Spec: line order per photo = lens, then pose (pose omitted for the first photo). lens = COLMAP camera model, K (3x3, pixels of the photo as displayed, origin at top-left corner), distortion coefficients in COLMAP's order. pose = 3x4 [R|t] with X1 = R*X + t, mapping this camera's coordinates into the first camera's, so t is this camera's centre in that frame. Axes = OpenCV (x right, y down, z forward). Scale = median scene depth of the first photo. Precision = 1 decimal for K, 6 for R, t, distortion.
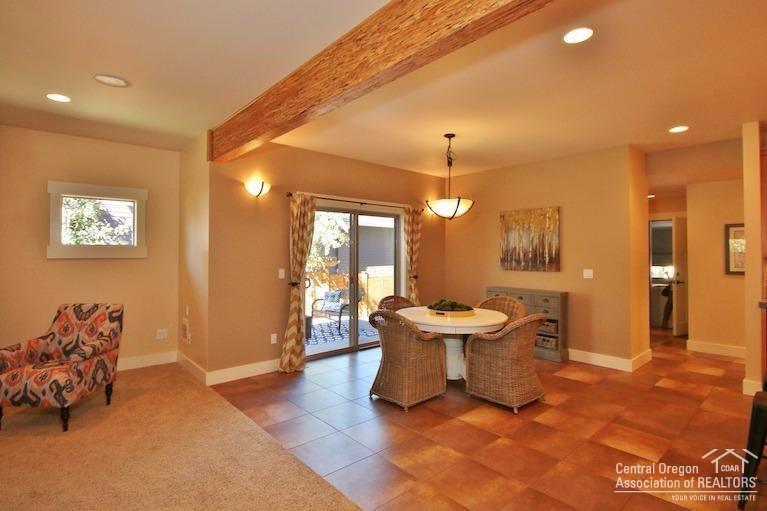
lens RADIAL K [[384.7, 0, 384.9], [0, 384.7, 253.9], [0, 0, 1]] dist [-0.004246, -0.005665]
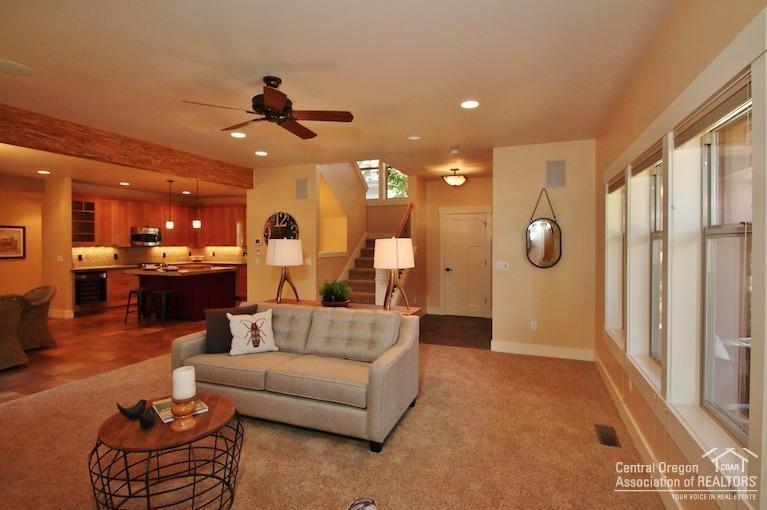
lens RADIAL K [[384.7, 0, 383.1], [0, 384.7, 249.1], [0, 0, 1]] dist [-0.004246, -0.005665]
pose [[-0.447558, -0.013817, 0.894148, -1.218917], [0.002596, 0.999856, 0.016749, -0.008679], [-0.894251, 0.009817, -0.447458, 0.359790]]
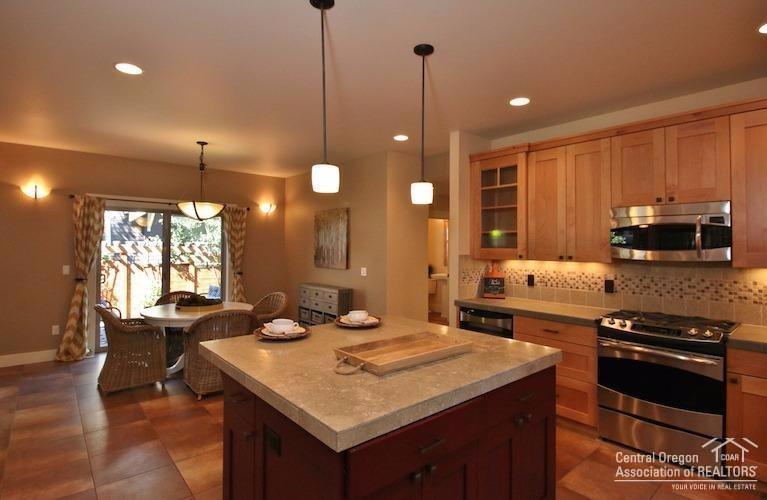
lens RADIAL K [[391.2, 0, 383.1], [0, 391.2, 244.3], [0, 0, 1]] dist [-0.005651, -0.002496]
pose [[0.999774, 0.005602, -0.020510, 0.649148], [-0.005766, 0.999952, -0.007978, -0.016508], [0.020464, 0.008094, 0.999758, -0.077439]]
